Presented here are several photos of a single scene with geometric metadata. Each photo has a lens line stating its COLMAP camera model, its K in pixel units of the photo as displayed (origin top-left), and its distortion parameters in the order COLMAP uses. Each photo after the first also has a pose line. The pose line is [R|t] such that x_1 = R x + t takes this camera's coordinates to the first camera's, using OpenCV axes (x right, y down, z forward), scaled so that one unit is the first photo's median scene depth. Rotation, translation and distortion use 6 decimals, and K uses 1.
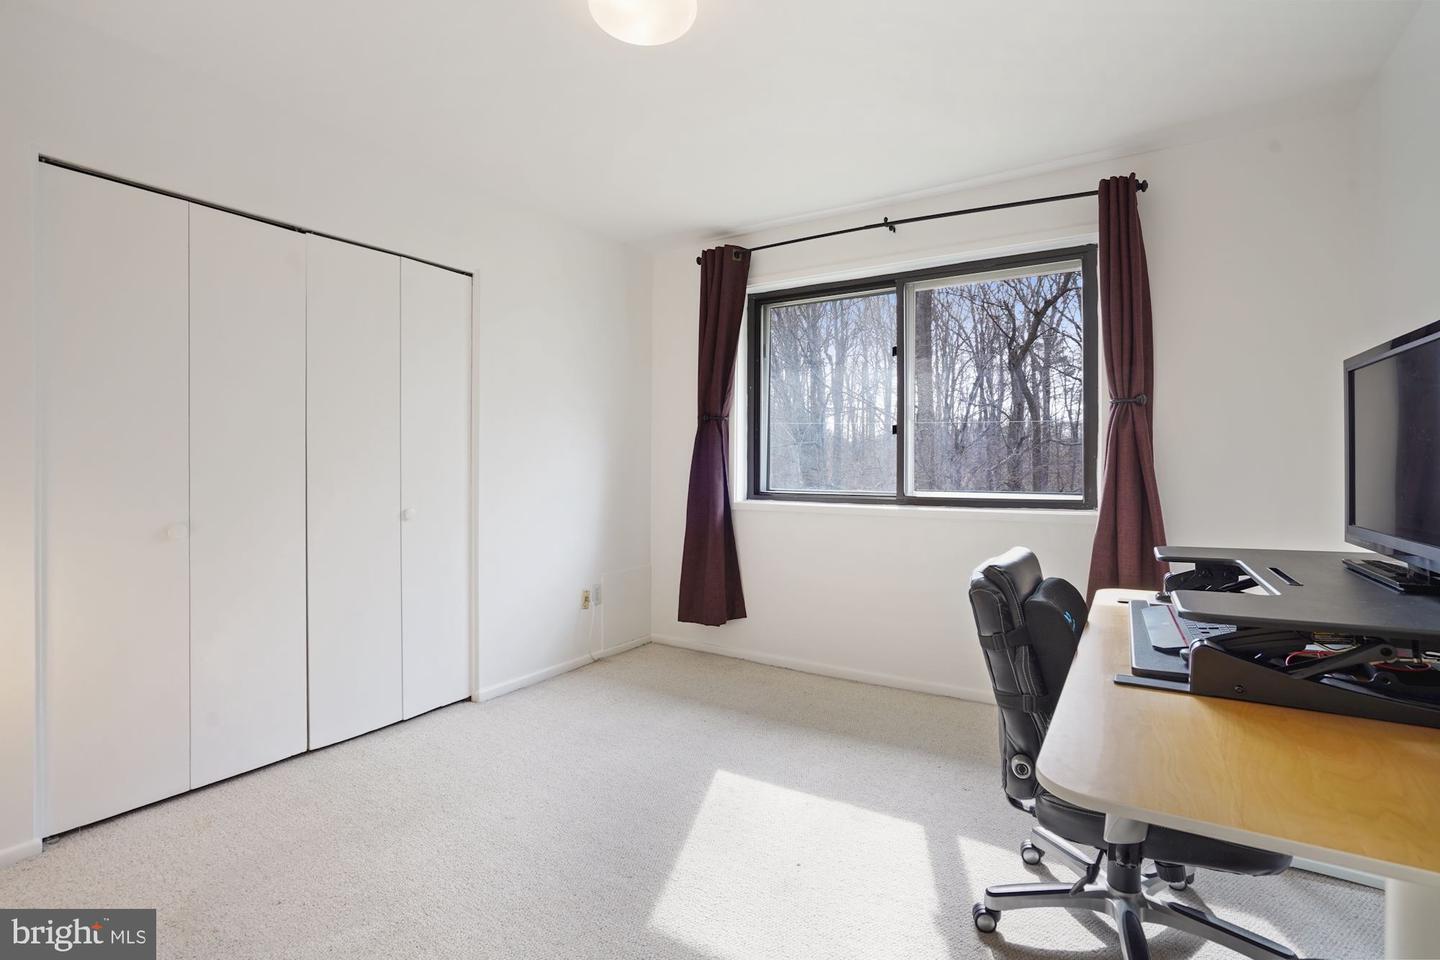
lens RADIAL K [[662.5, 0, 726.9], [0, 662.5, 460.0], [0, 0, 1]] dist [-0.003387, -0.000545]
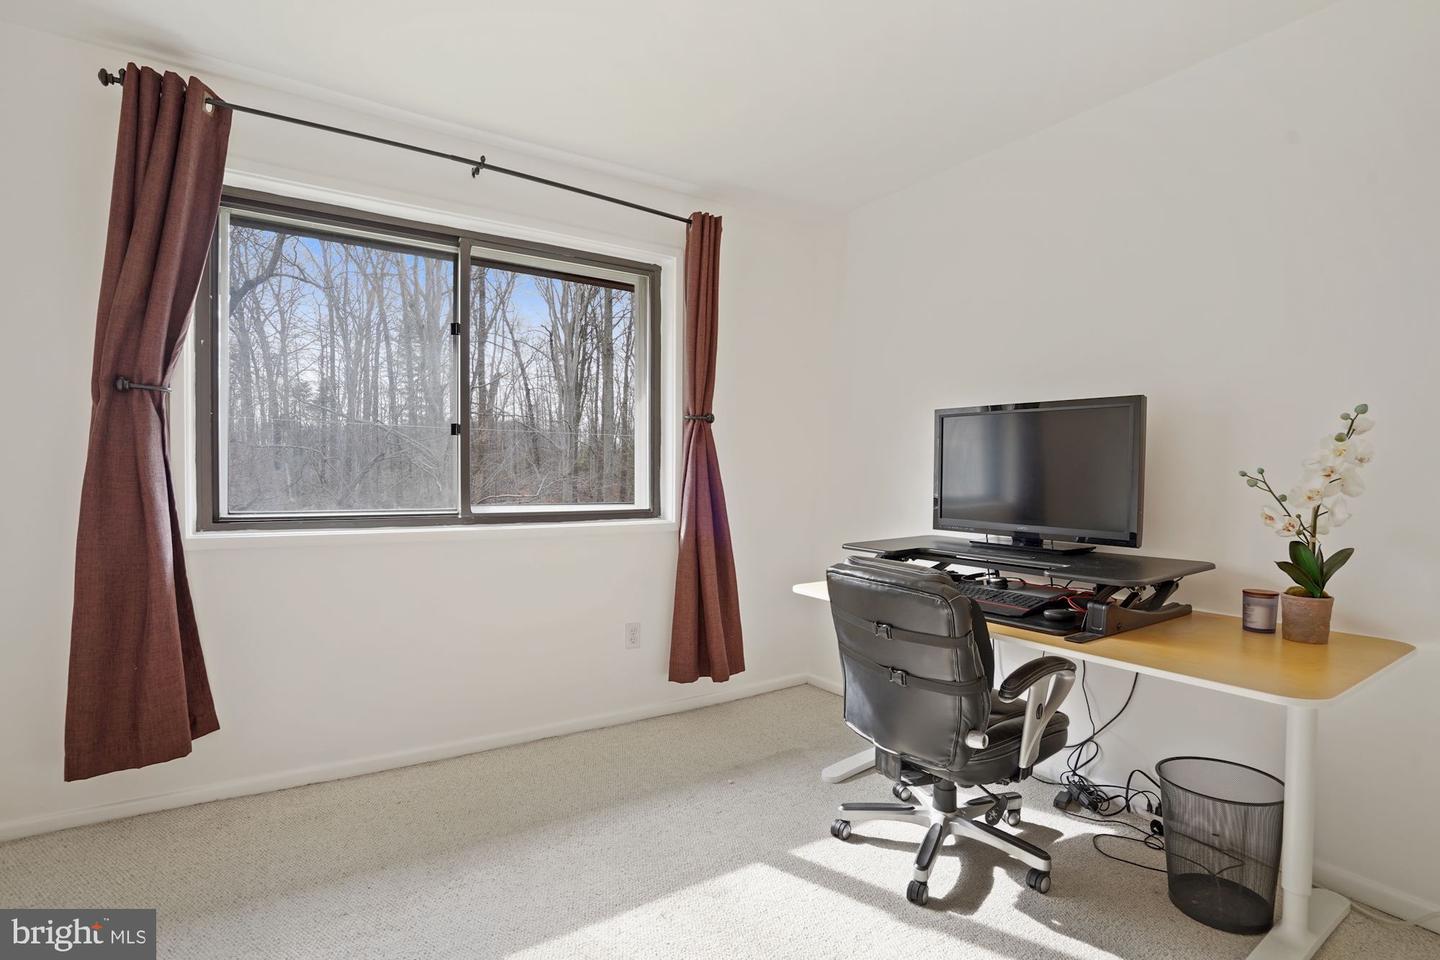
lens RADIAL K [[673.4, 0, 718.1], [0, 673.4, 491.6], [0, 0, 1]] dist [-0.060117, 0.023438]
pose [[0.437722, -0.018951, 0.898911, -0.331321], [-0.013817, 0.999518, 0.027801, 0.001614], [-0.899004, -0.024589, 0.437249, 0.385327]]
